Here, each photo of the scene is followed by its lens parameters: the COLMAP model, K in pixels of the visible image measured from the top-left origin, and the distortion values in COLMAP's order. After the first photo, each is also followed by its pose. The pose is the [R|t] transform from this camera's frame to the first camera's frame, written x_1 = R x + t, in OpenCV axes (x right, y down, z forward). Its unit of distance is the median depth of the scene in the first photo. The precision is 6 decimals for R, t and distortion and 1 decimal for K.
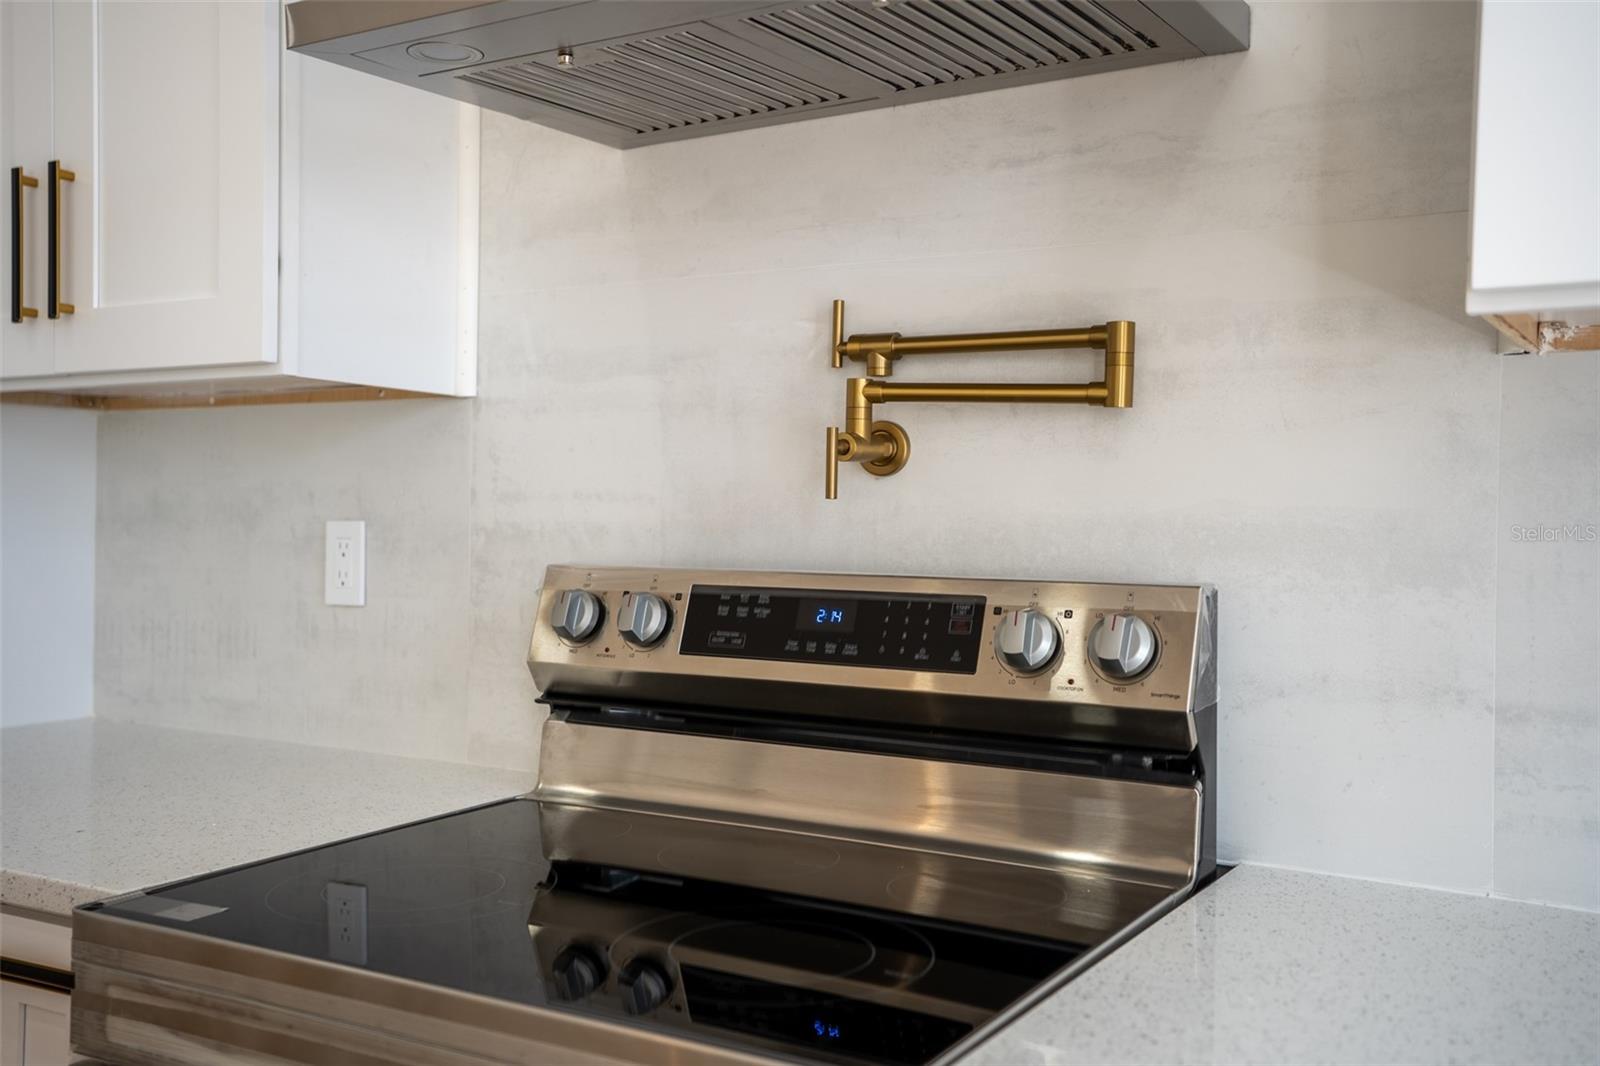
lens RADIAL K [[1516.2, 0, 800.0], [0, 1516.2, 533.0], [0, 0, 1]] dist [0.086487, 0.004650]
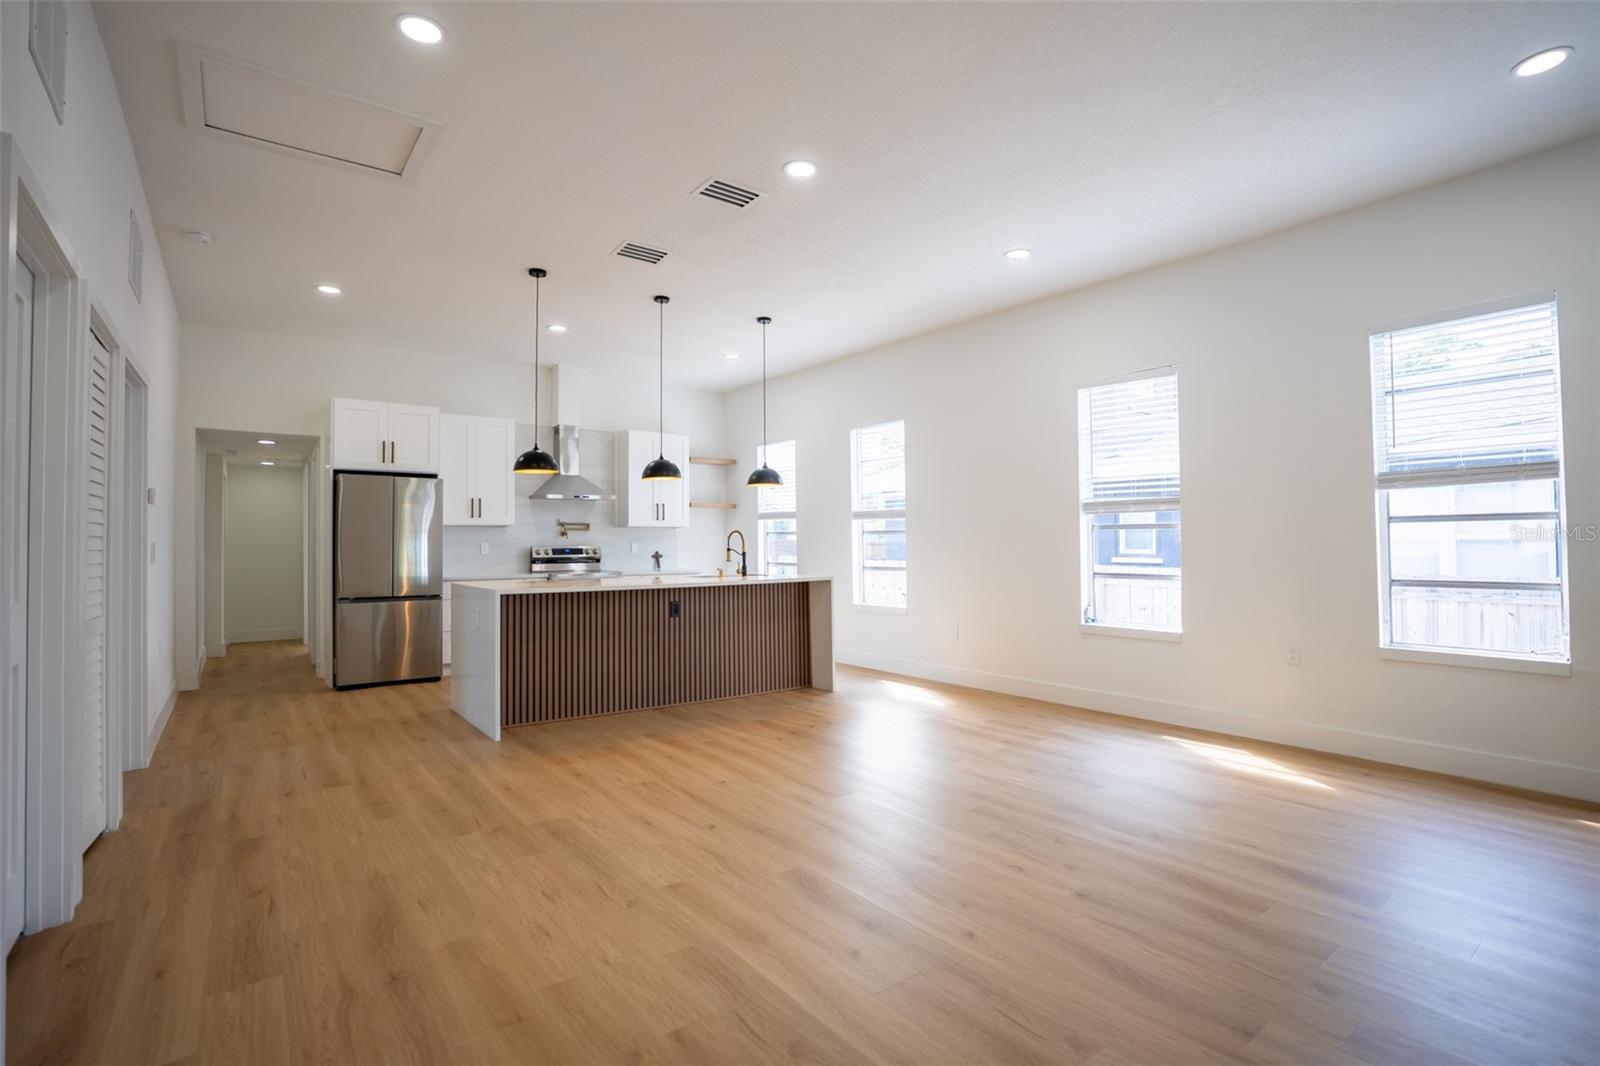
lens RADIAL K [[733.5, 0, 800.0], [0, 733.5, 533.0], [0, 0, 1]] dist [-0.049511, 0.000466]
pose [[0.350298, -0.007734, 0.936606, -4.100455], [0.017771, 0.999841, 0.001609, -0.046078], [-0.936470, 0.016081, 0.350379, -2.242622]]
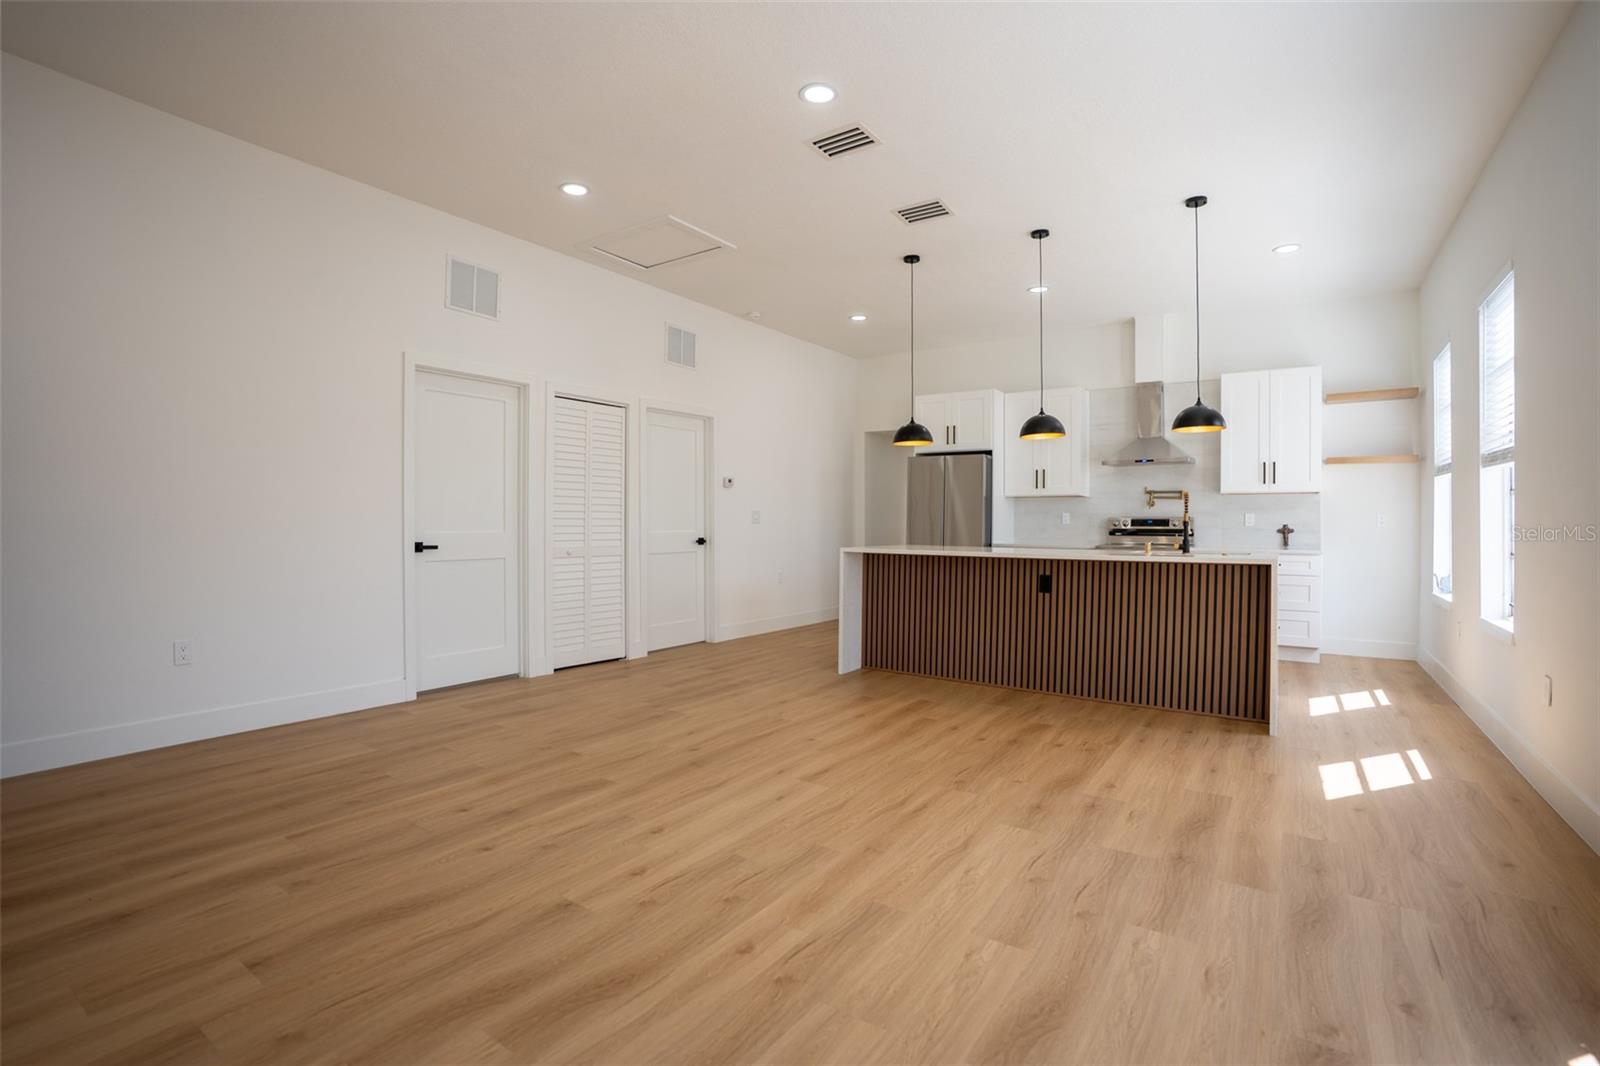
lens RADIAL K [[733.5, 0, 800.0], [0, 733.5, 533.0], [0, 0, 1]] dist [-0.049511, 0.000466]
pose [[0.999236, -0.014011, -0.036495, -1.977820], [0.014375, 0.999849, 0.009724, 0.050471], [0.036353, -0.010241, 0.999287, -3.547553]]
